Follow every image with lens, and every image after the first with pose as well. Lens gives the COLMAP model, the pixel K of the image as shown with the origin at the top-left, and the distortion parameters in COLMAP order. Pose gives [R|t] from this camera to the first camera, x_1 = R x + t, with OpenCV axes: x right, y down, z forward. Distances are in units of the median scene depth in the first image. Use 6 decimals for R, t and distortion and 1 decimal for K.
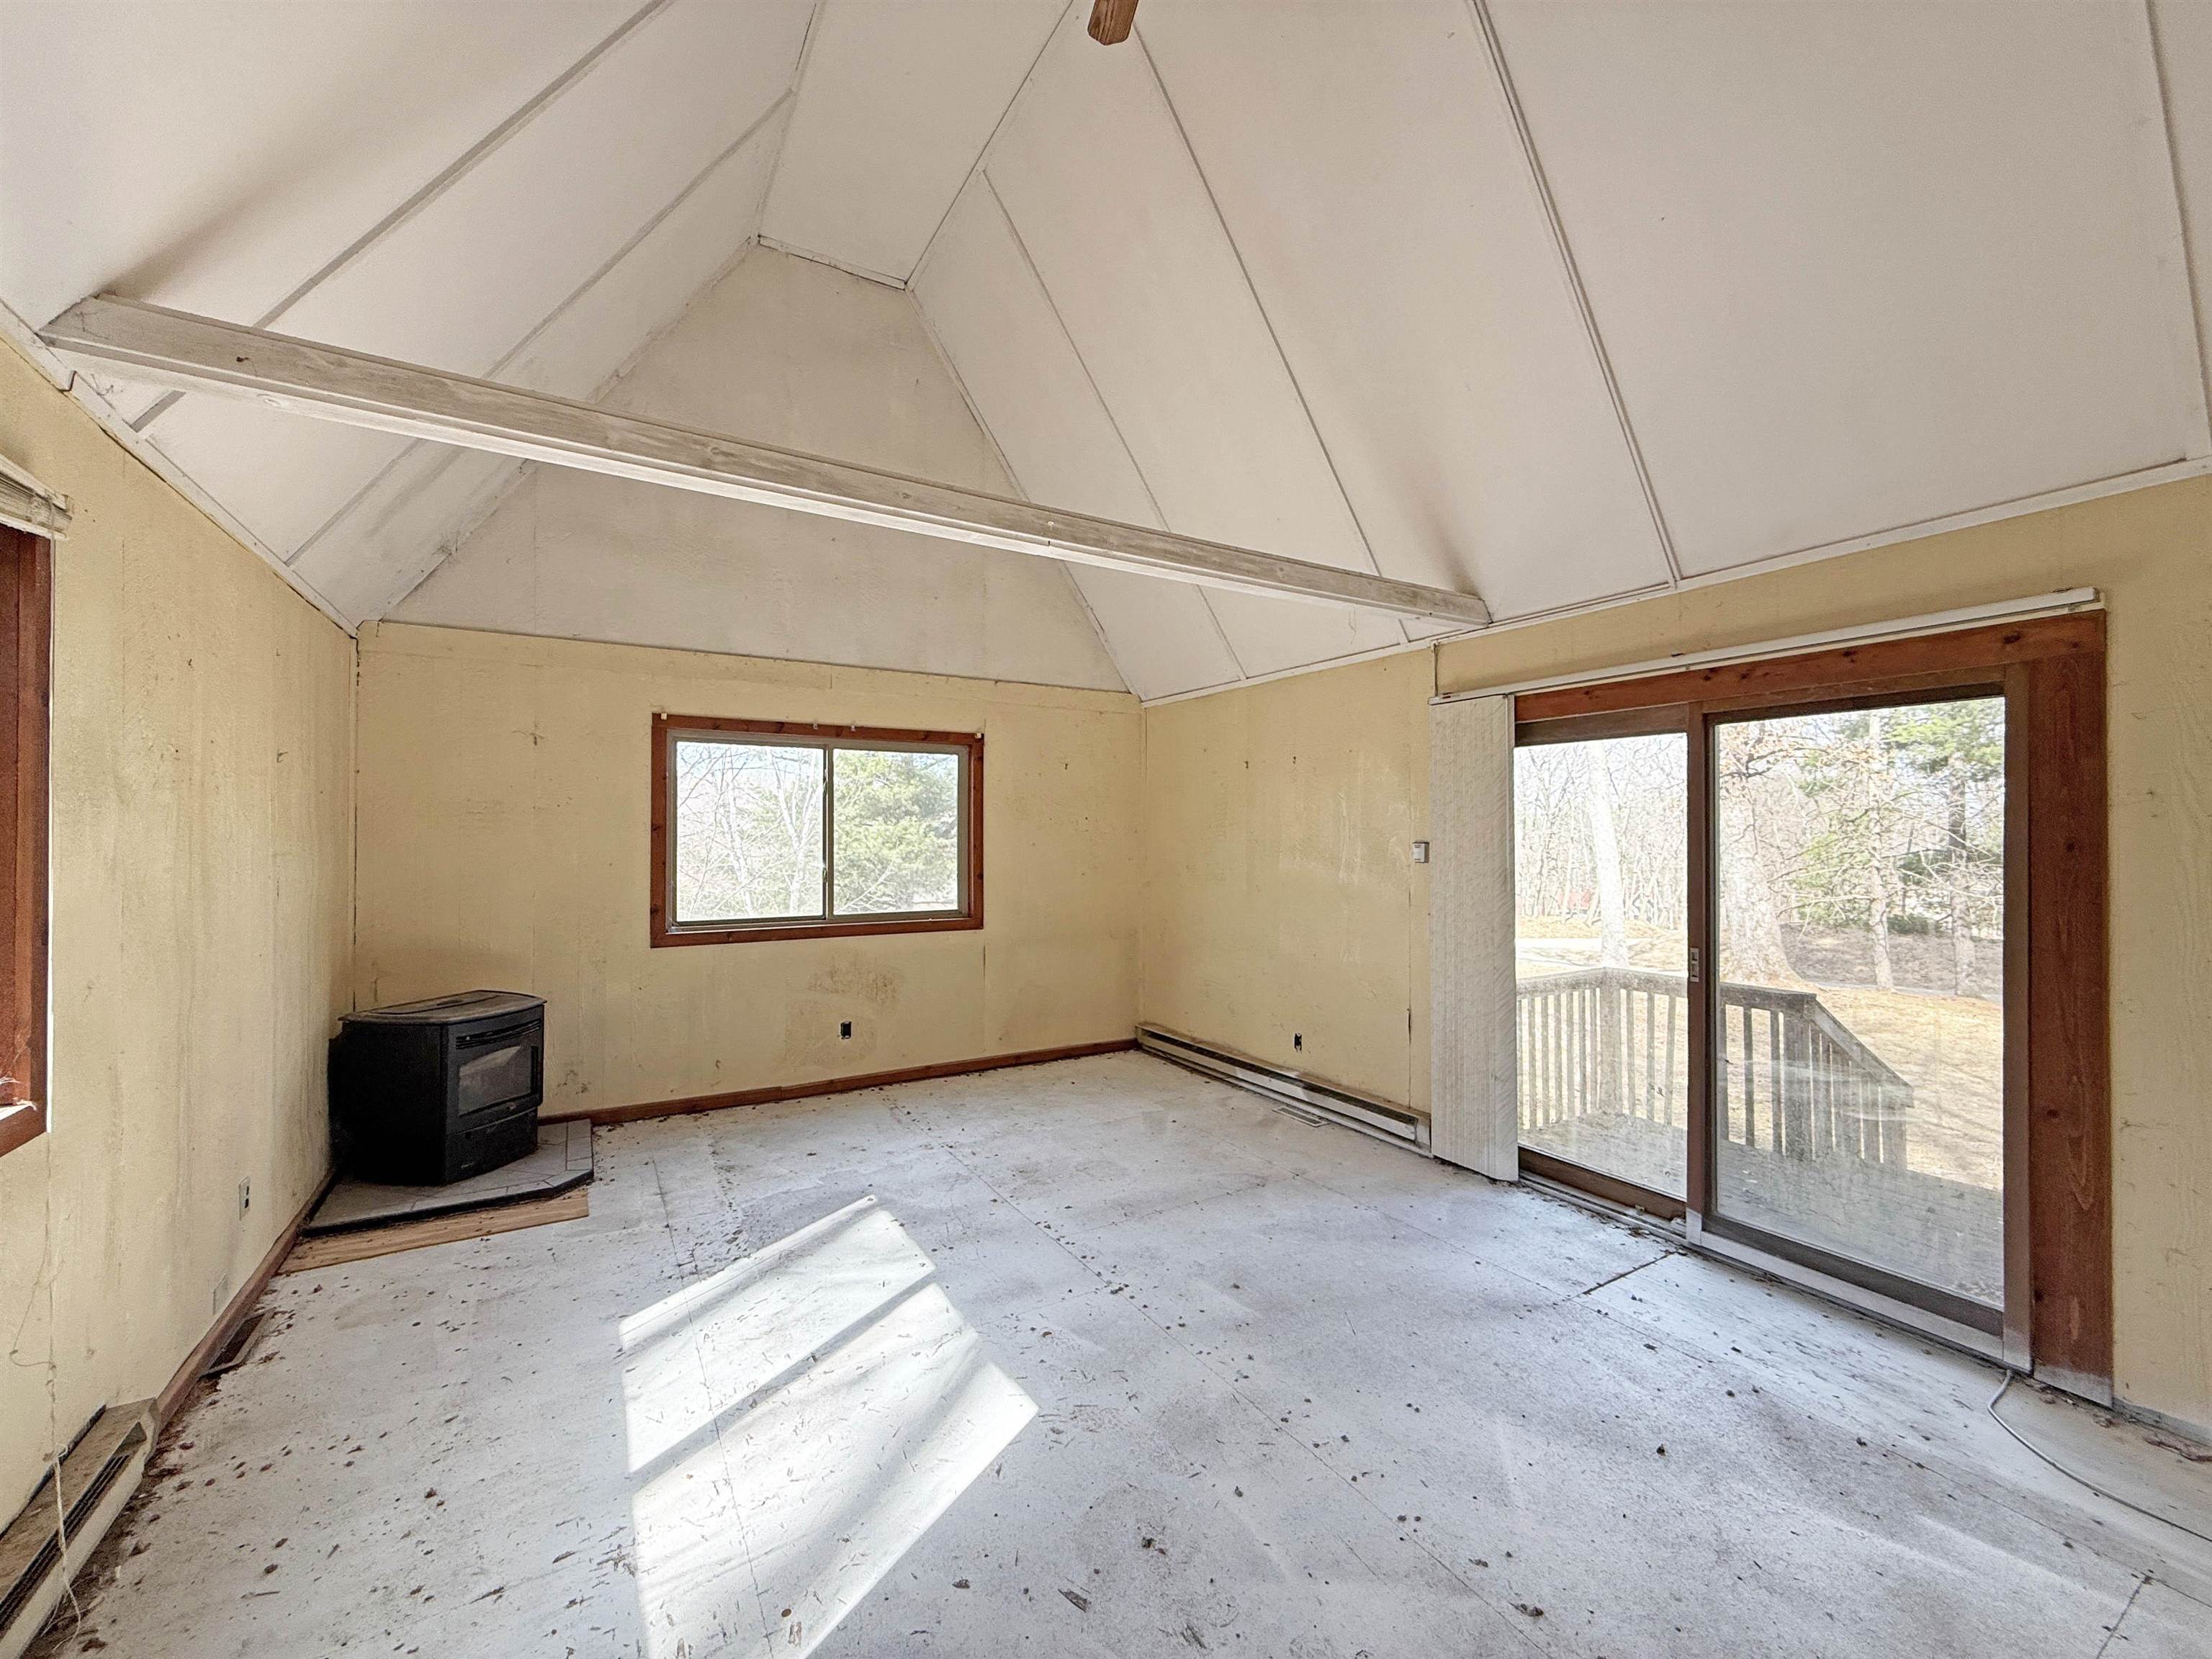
lens RADIAL K [[881.7, 0, 1098.8], [0, 881.7, 829.1], [0, 0, 1]] dist [-0.000778, 0.000083]
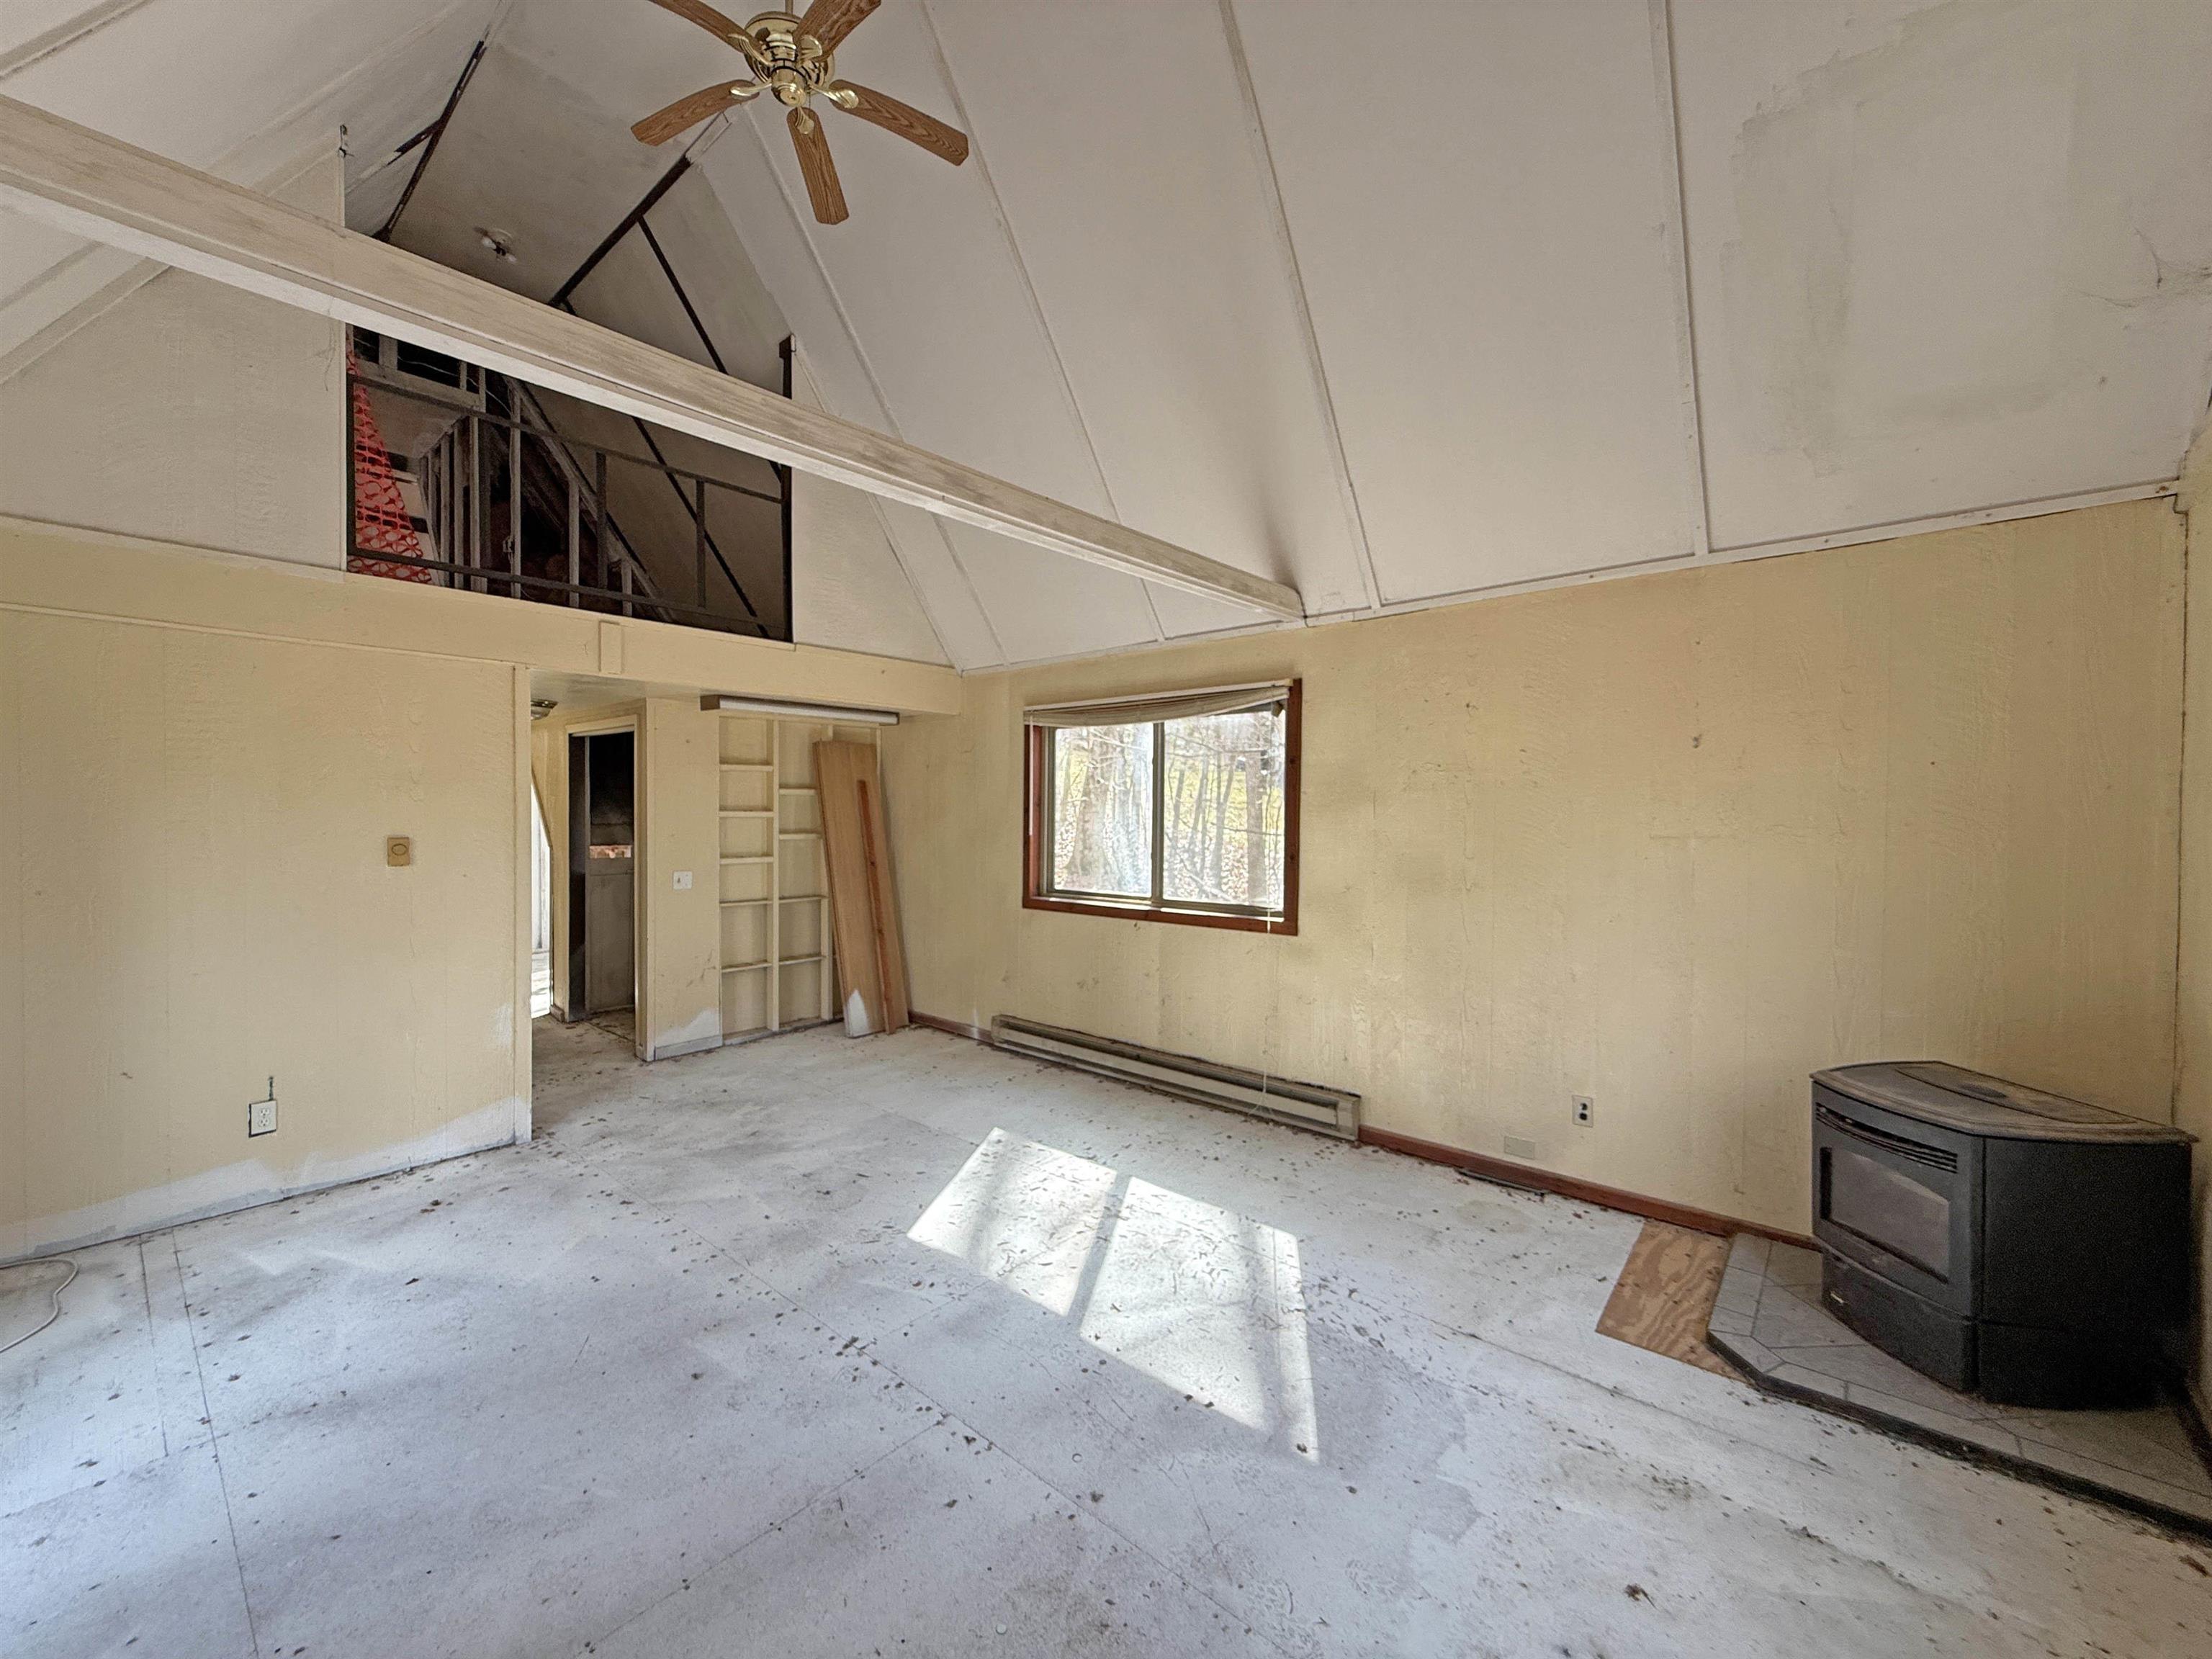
lens RADIAL K [[881.7, 0, 1098.8], [0, 881.7, 829.1], [0, 0, 1]] dist [-0.000778, 0.000083]
pose [[-0.950244, -0.000391, -0.311505, 0.060328], [-0.003330, 0.999955, 0.008901, 0.014584], [0.311488, 0.009495, -0.950203, 1.942529]]
